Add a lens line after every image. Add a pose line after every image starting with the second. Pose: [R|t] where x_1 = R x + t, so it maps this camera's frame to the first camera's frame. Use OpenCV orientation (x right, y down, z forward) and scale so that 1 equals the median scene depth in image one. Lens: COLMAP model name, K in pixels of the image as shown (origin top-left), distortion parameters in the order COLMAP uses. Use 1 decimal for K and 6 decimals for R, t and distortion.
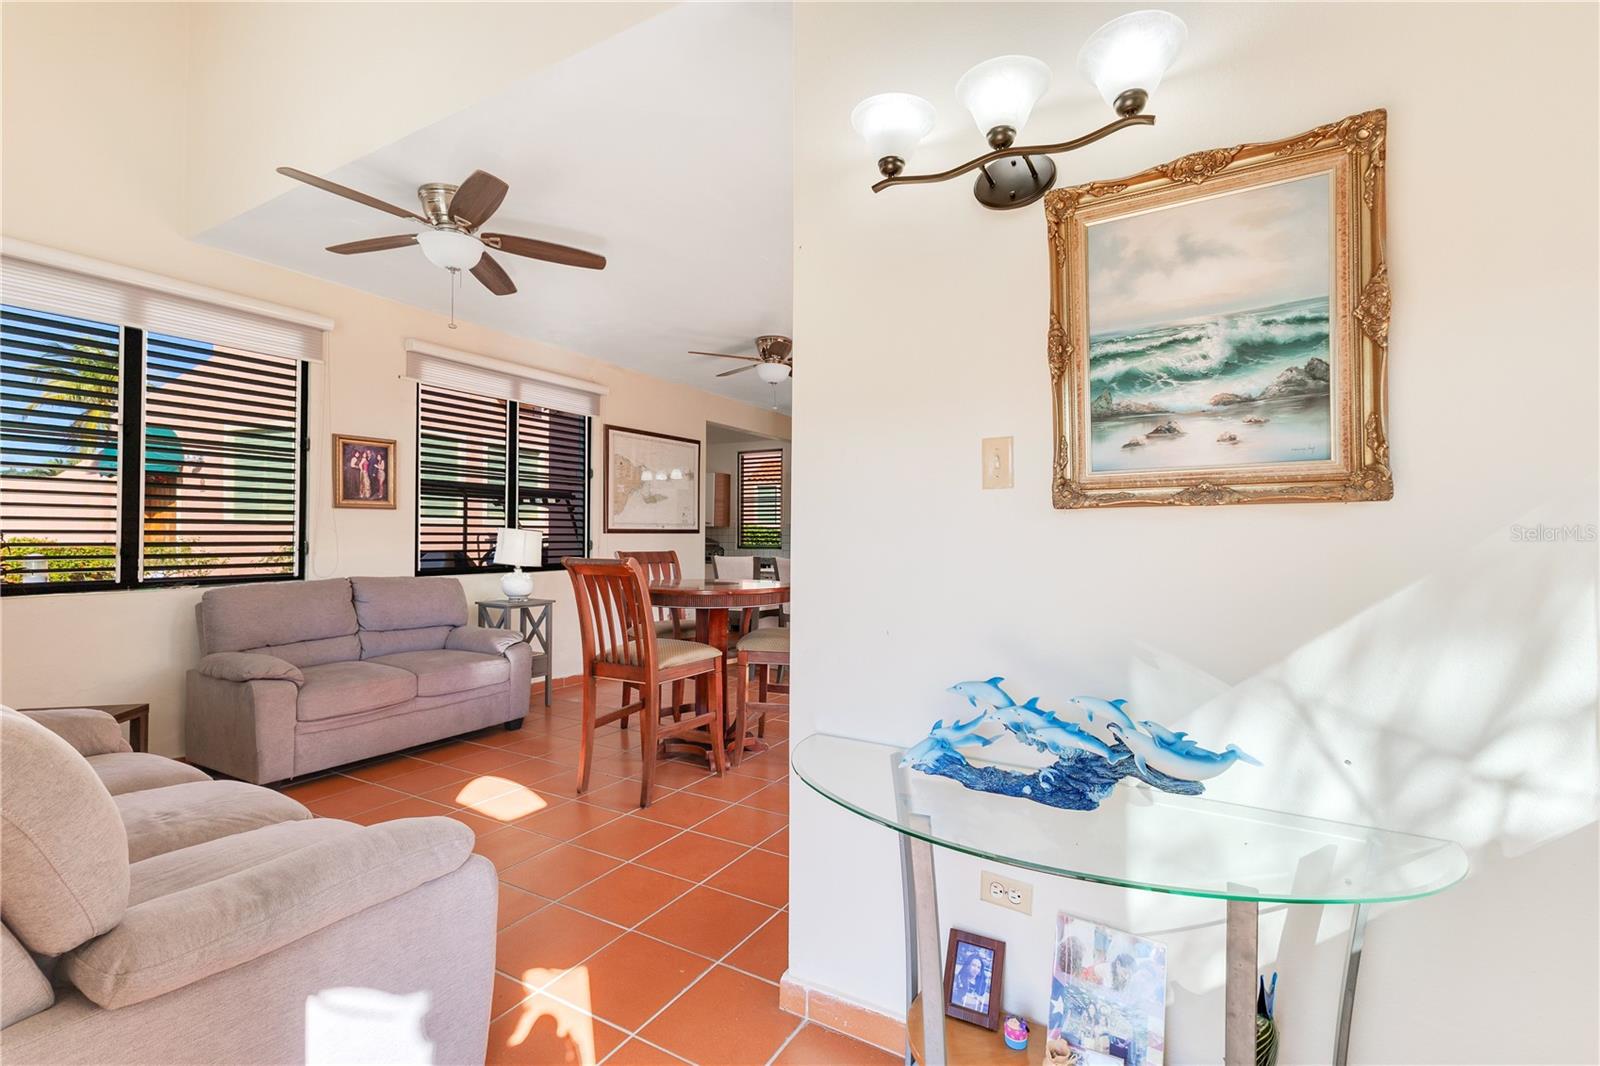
lens RADIAL K [[704.3, 0, 818.1], [0, 704.3, 531.4], [0, 0, 1]] dist [0.001125, -0.000070]
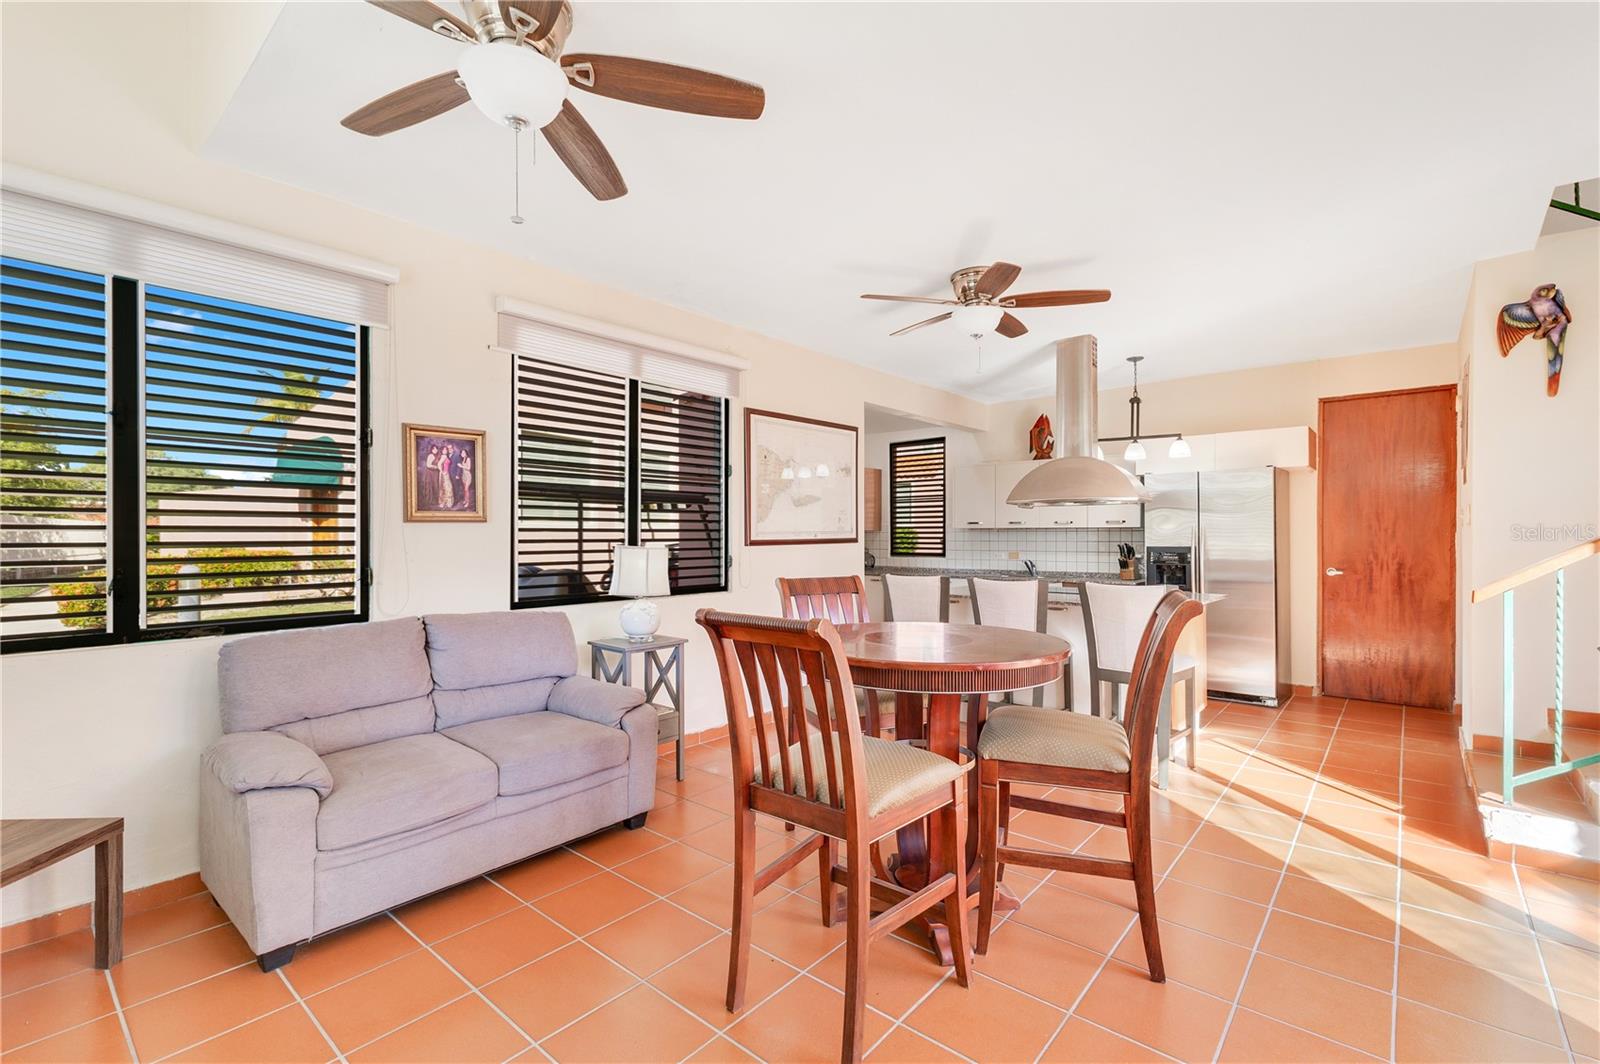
lens RADIAL K [[702.9, 0, 805.3], [0, 702.9, 538.8], [0, 0, 1]] dist [0.003861, -0.000221]
pose [[0.981934, -0.005767, -0.189138, -0.118057], [0.008303, 0.999886, 0.012615, -0.019863], [0.189044, -0.013957, 0.981869, 0.317765]]
